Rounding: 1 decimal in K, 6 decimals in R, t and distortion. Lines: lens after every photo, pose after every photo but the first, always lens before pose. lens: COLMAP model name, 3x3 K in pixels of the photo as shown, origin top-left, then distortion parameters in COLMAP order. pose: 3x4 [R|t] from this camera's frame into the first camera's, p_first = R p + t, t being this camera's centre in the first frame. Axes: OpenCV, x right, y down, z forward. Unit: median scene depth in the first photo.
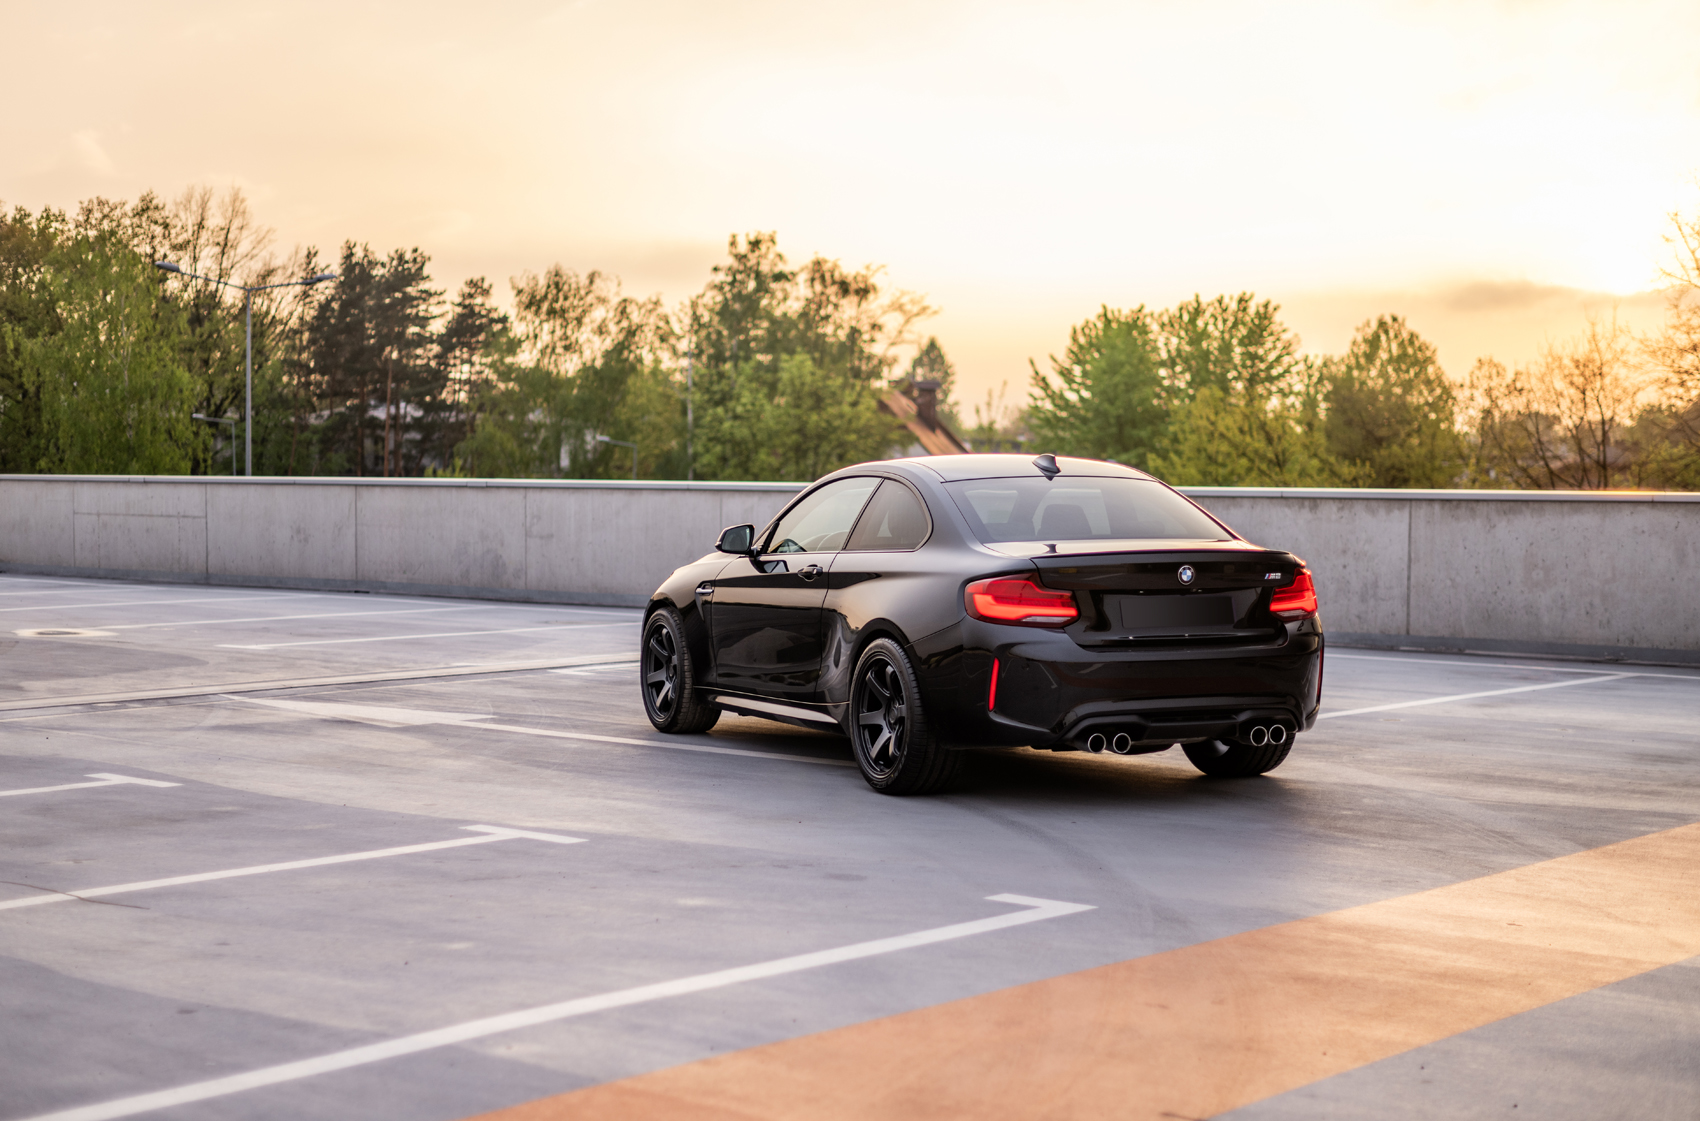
lens RADIAL K [[2537.6, 0, 851.3], [0, 2537.6, 561.8], [0, 0, 1]] dist [0.022002, 0.000000]
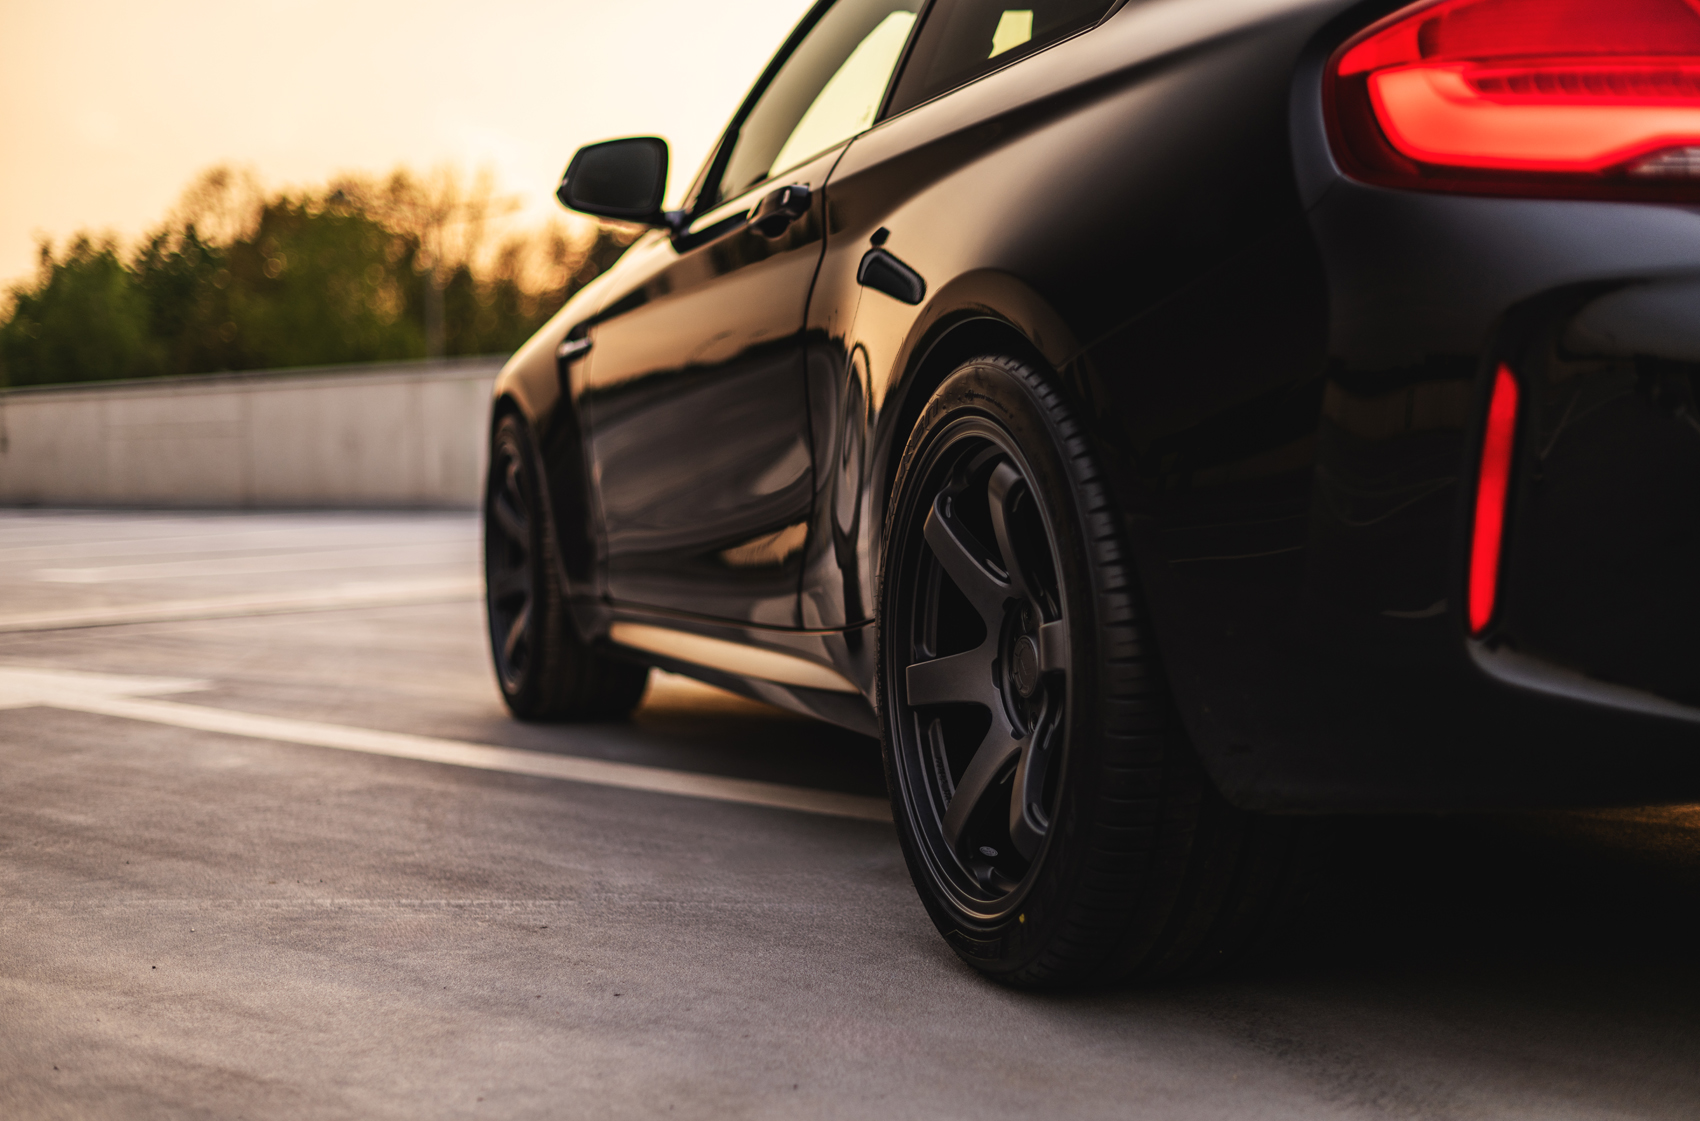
lens RADIAL K [[2537.6, 0, 849.7], [0, 2537.6, 559.8], [0, 0, 1]] dist [0.022002, 0.000000]
pose [[0.995174, -0.017370, -0.096572, 0.023161], [0.018984, 0.999695, 0.015816, 0.044620], [0.096268, -0.017573, 0.995200, 0.732823]]
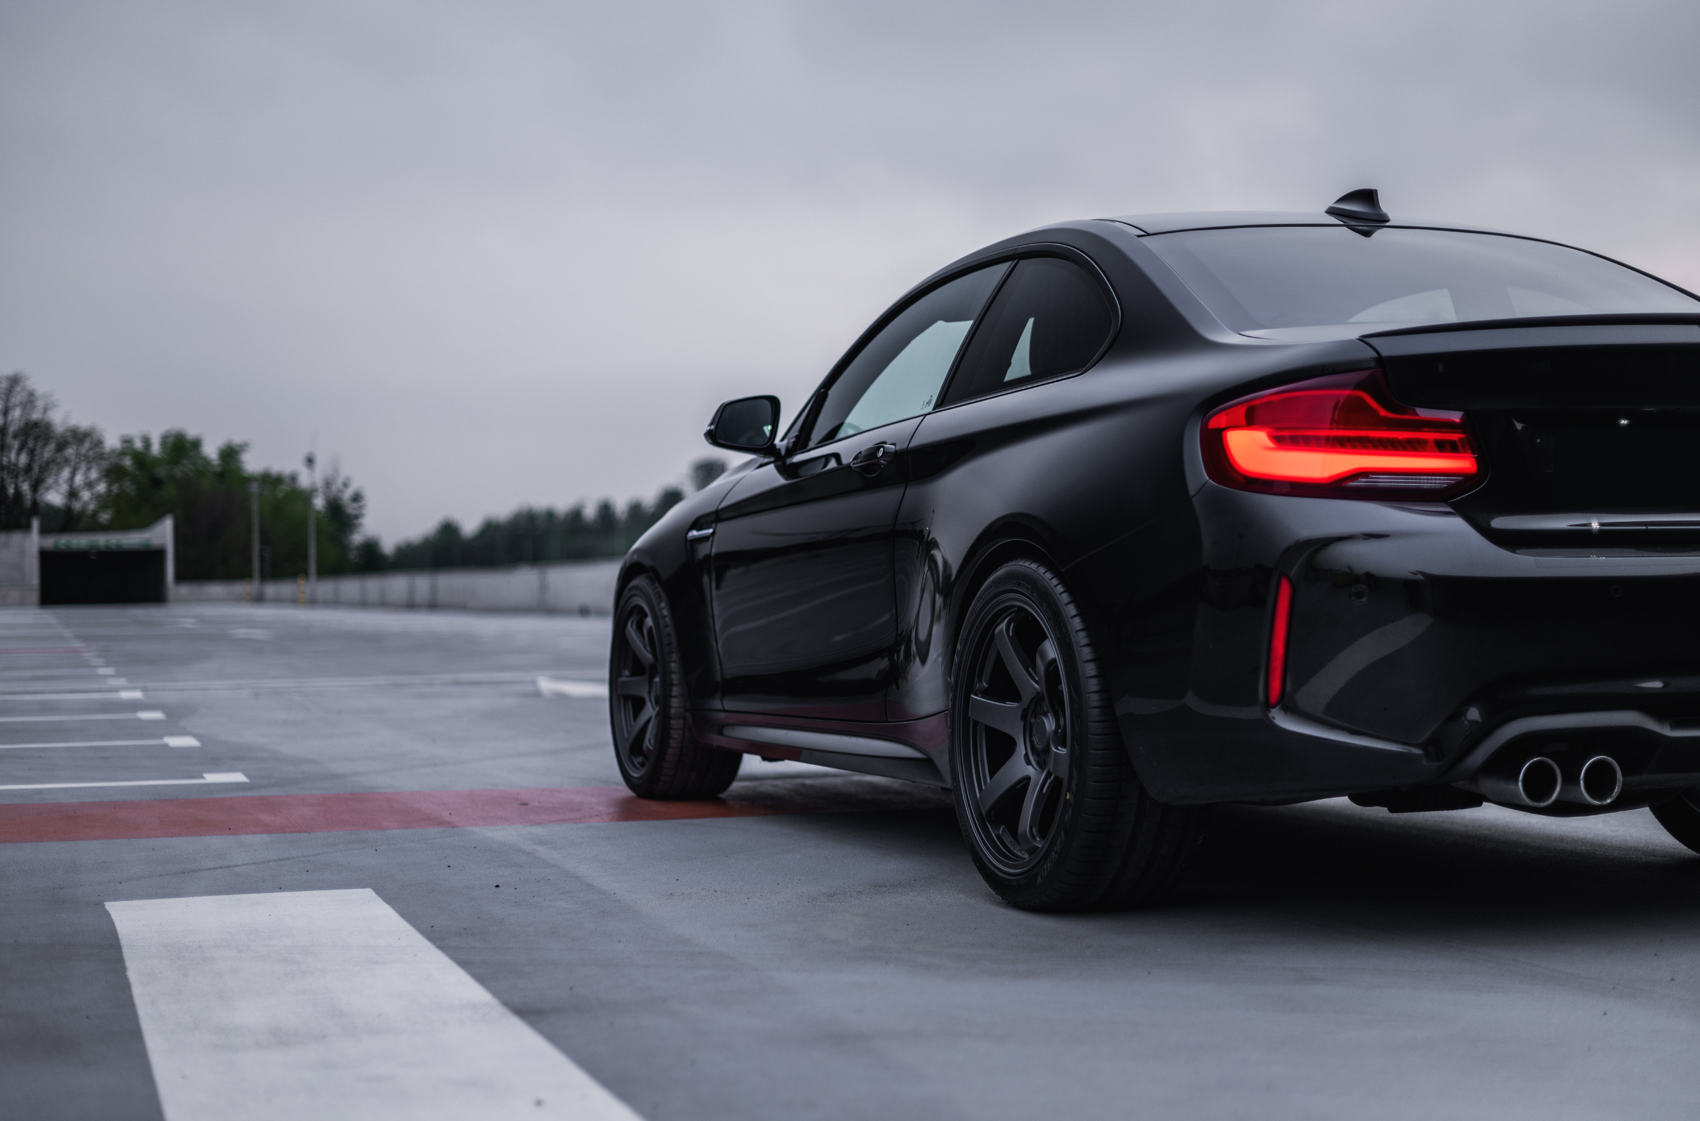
lens RADIAL K [[2537.6, 0, 852.2], [0, 2537.6, 560.1], [0, 0, 1]] dist [0.022002, 0.000000]
pose [[0.997973, -0.014641, -0.061937, 0.011019], [0.012271, 0.999184, -0.038483, 0.045787], [0.062450, 0.037645, 0.997338, 0.529481]]
